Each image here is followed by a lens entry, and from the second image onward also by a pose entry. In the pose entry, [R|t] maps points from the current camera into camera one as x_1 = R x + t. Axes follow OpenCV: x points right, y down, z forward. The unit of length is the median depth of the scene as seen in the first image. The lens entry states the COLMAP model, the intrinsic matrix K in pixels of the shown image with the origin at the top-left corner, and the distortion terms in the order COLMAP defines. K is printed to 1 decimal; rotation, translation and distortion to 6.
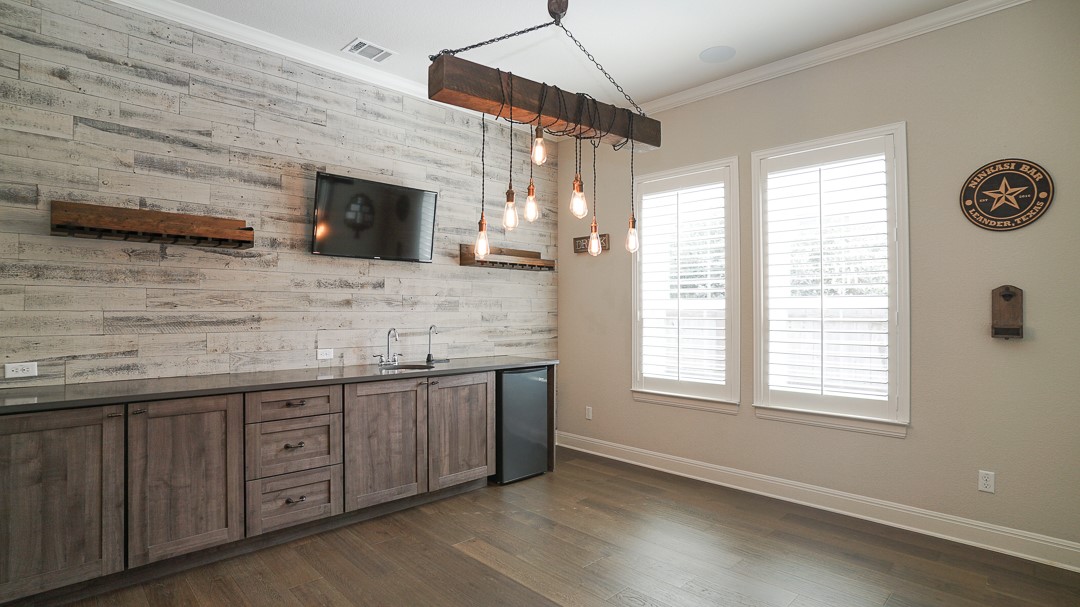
lens RADIAL K [[559.4, 0, 538.9], [0, 559.4, 300.7], [0, 0, 1]] dist [-0.019689, 0.006423]
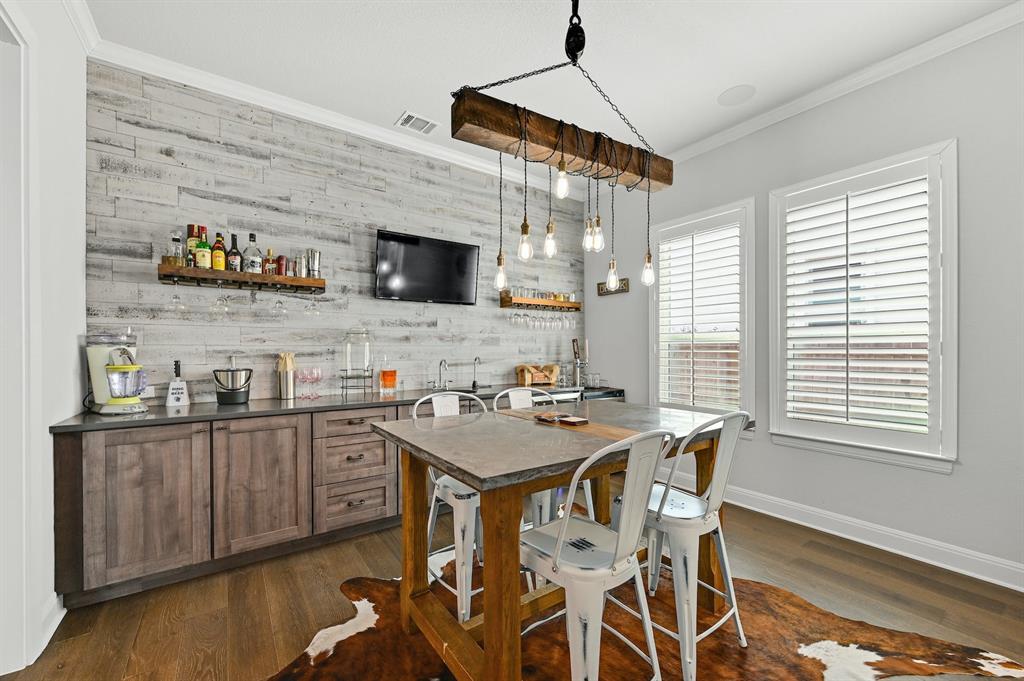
lens RADIAL K [[410.6, 0, 513.7], [0, 410.6, 350.3], [0, 0, 1]] dist [0.013313, -0.000846]
pose [[0.987598, -0.004452, -0.156942, 0.036049], [0.007449, 0.999801, 0.018510, 0.017893], [0.156828, -0.019450, 0.987434, 0.189469]]
